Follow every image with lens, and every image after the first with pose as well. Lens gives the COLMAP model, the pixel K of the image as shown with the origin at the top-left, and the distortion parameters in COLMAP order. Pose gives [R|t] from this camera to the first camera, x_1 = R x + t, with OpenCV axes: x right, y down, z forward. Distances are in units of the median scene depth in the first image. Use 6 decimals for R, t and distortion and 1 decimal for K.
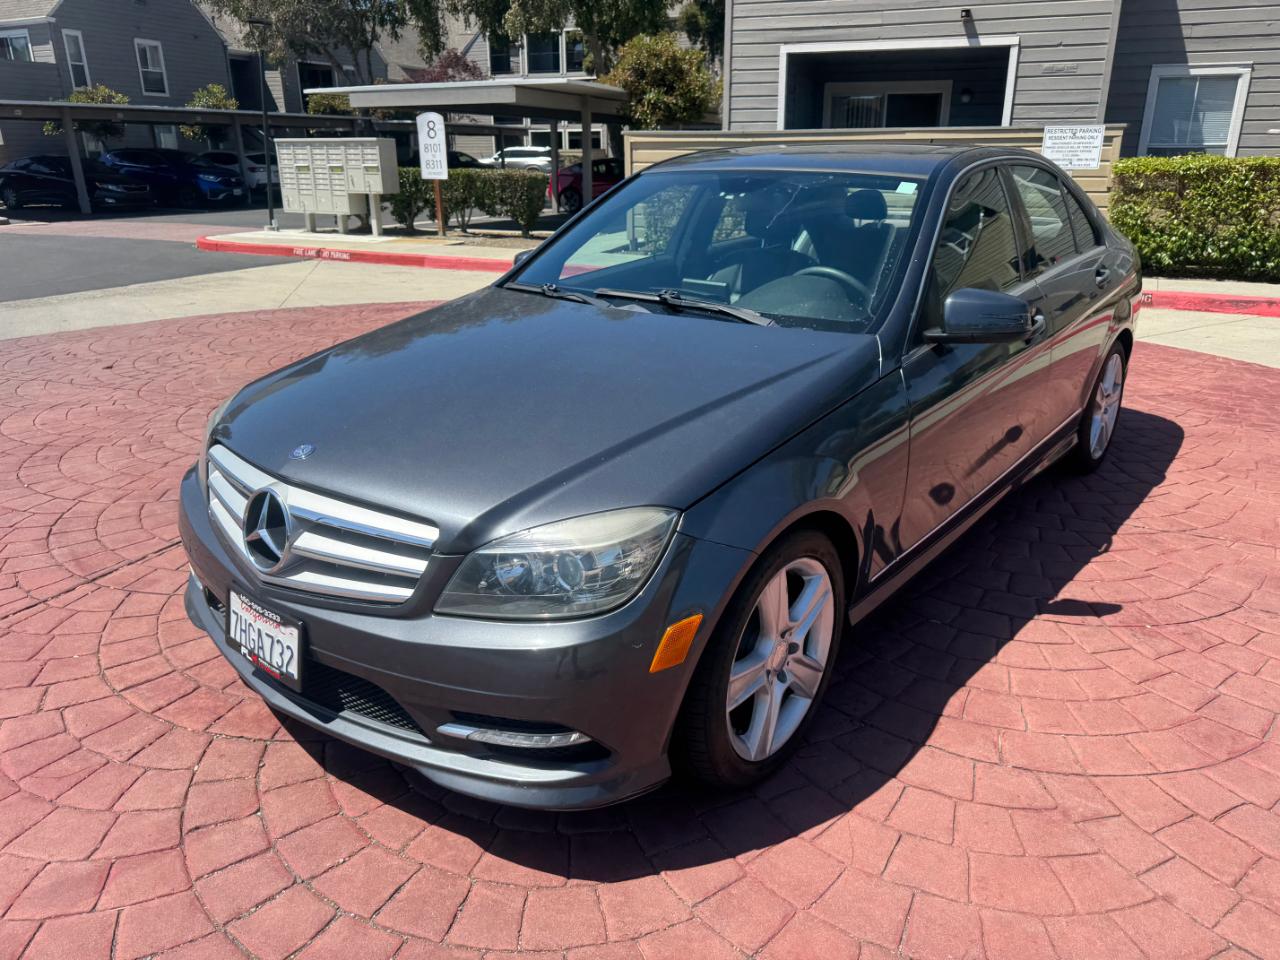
lens RADIAL K [[896.5, 0, 637.9], [0, 896.5, 473.5], [0, 0, 1]] dist [0.005303, -0.007993]
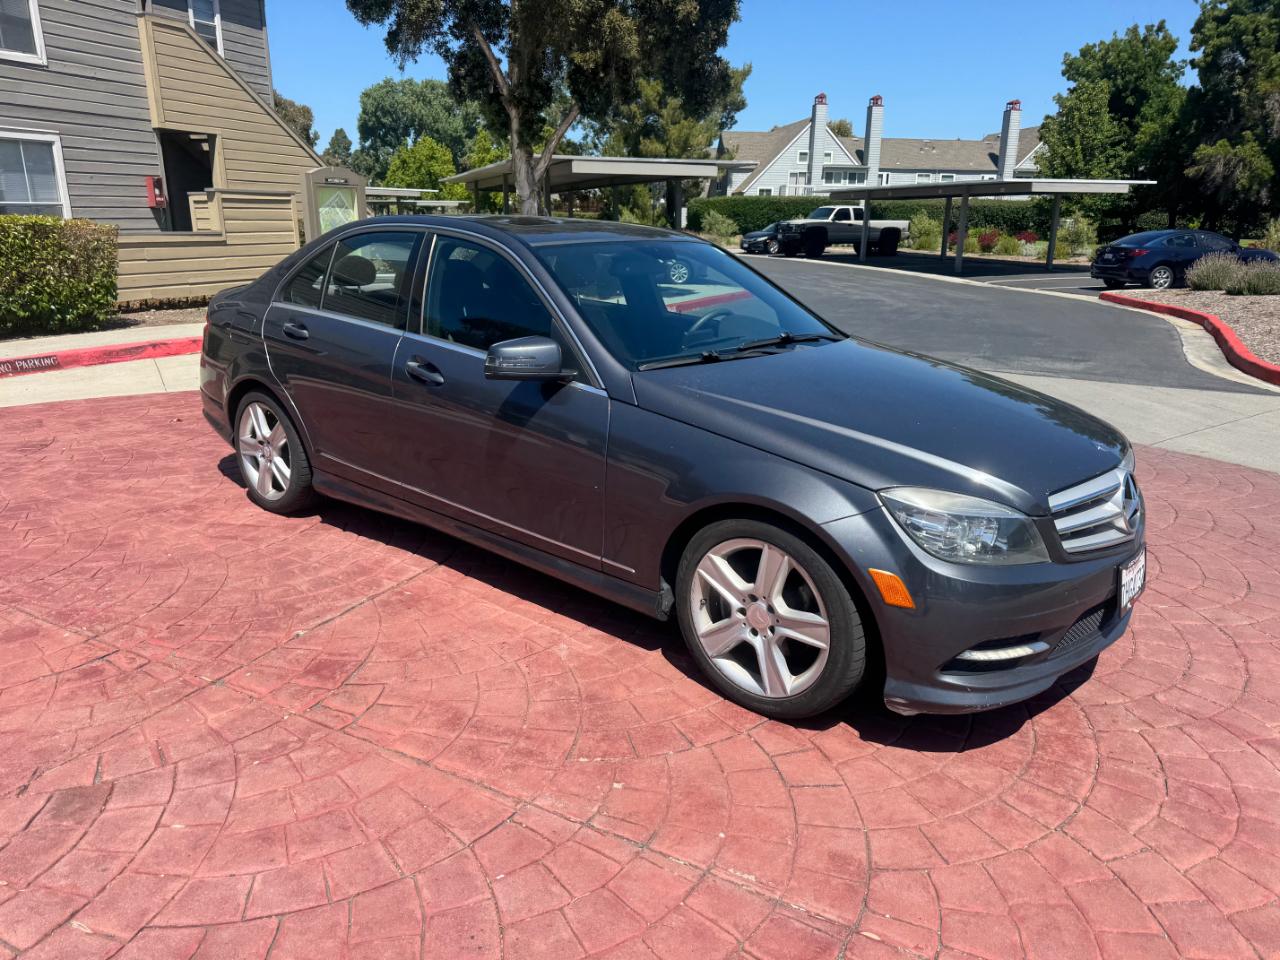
lens RADIAL K [[891.8, 0, 634.9], [0, 891.8, 483.6], [0, 0, 1]] dist [0.027731, -0.032741]
pose [[0.027900, -0.281046, 0.959289, -0.389079], [0.321965, 0.911047, 0.257548, -0.125423], [-0.946340, 0.301672, 0.115905, 0.344601]]
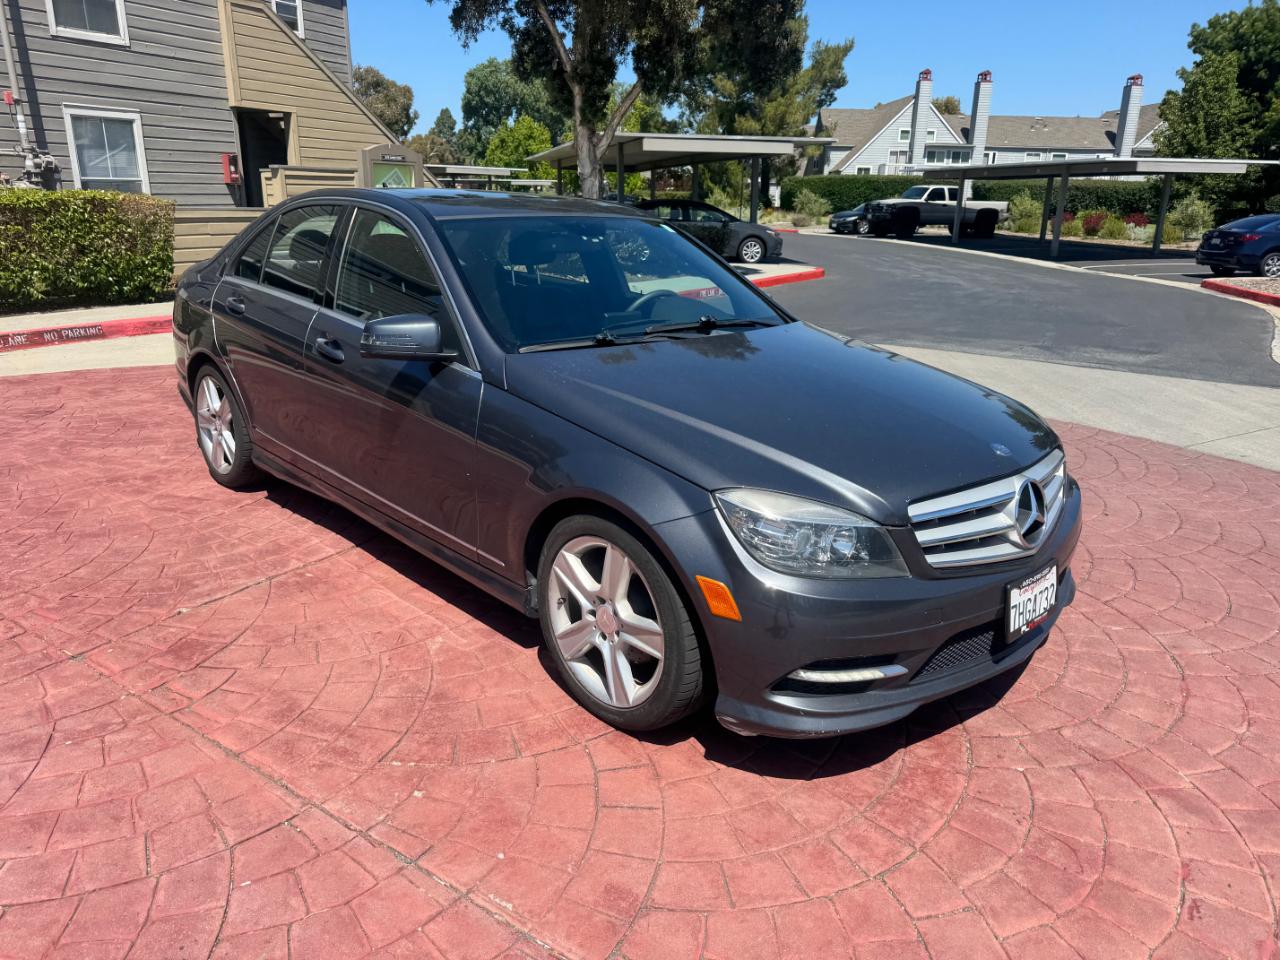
lens RADIAL K [[894.6, 0, 634.1], [0, 894.6, 476.1], [0, 0, 1]] dist [0.022349, -0.026282]
pose [[0.131953, -0.290355, 0.947778, -0.364161], [0.313672, 0.919236, 0.237941, -0.099335], [-0.940318, 0.265895, 0.212373, 0.272920]]
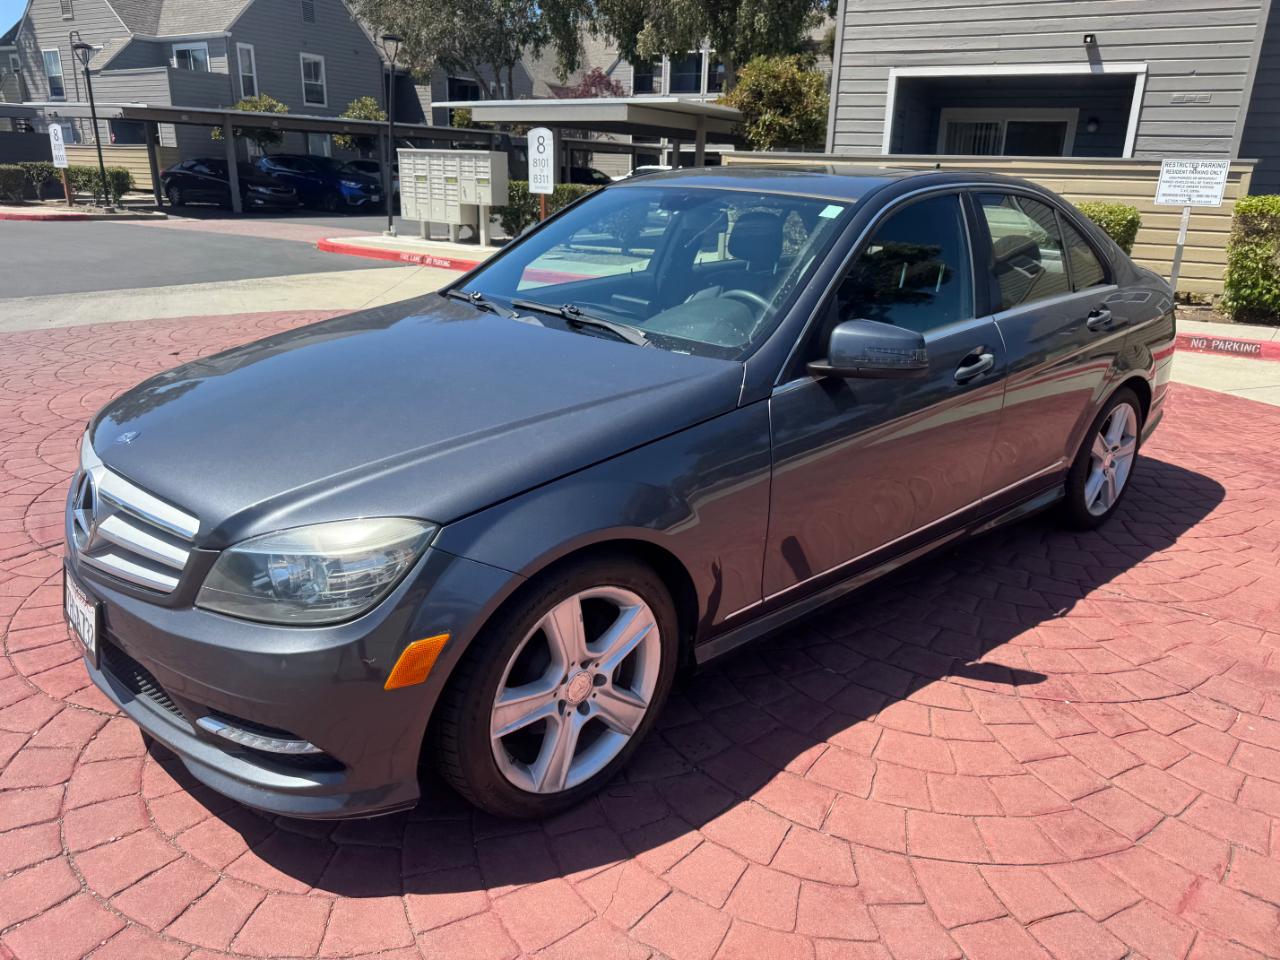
lens RADIAL K [[894.6, 0, 634.1], [0, 894.6, 476.1], [0, 0, 1]] dist [0.022349, -0.026282]
pose [[0.987931, 0.078774, -0.133365, 0.077176], [-0.081103, 0.996632, -0.012110, -0.003418], [0.131962, 0.022780, 0.990993, 0.011962]]
